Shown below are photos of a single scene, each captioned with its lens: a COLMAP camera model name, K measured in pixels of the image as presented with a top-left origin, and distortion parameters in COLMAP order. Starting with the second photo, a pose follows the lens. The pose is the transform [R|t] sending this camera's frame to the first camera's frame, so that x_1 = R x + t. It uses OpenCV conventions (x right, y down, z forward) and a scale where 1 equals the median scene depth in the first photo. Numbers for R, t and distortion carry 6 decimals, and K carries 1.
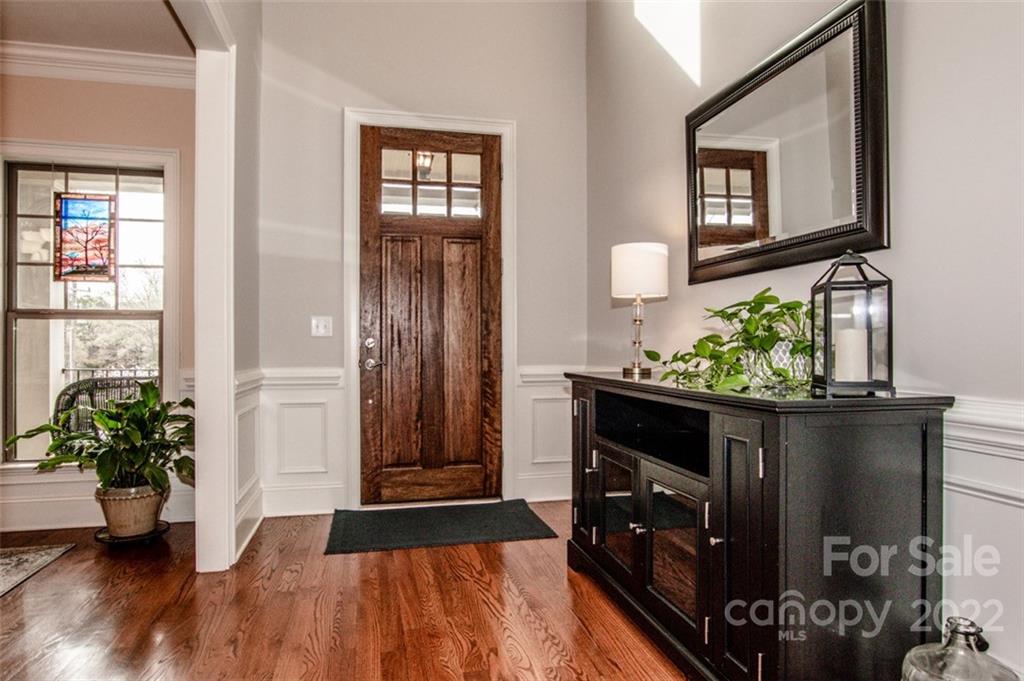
lens RADIAL K [[601.7, 0, 512.6], [0, 601.7, 341.8], [0, 0, 1]] dist [-0.009826, -0.000240]
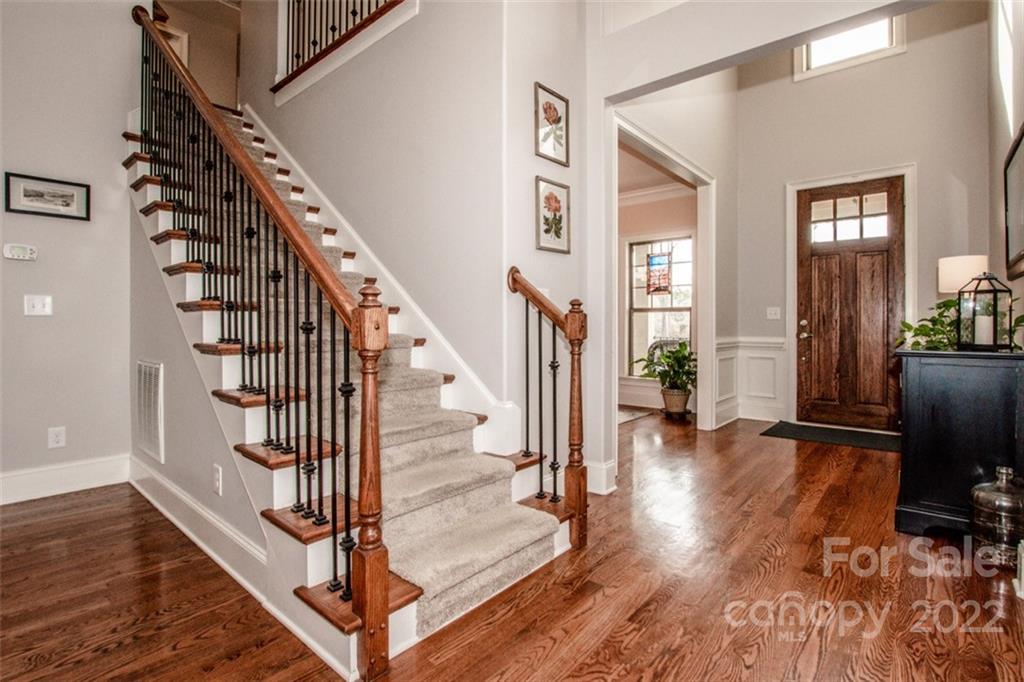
lens RADIAL K [[498.2, 0, 513.5], [0, 498.2, 334.9], [0, 0, 1]] dist [-0.040201, 0.000198]
pose [[0.591470, 0.016447, -0.806159, 0.375238], [0.005955, 0.999676, 0.024765, -0.003616], [0.806305, -0.019448, 0.591180, -0.429256]]
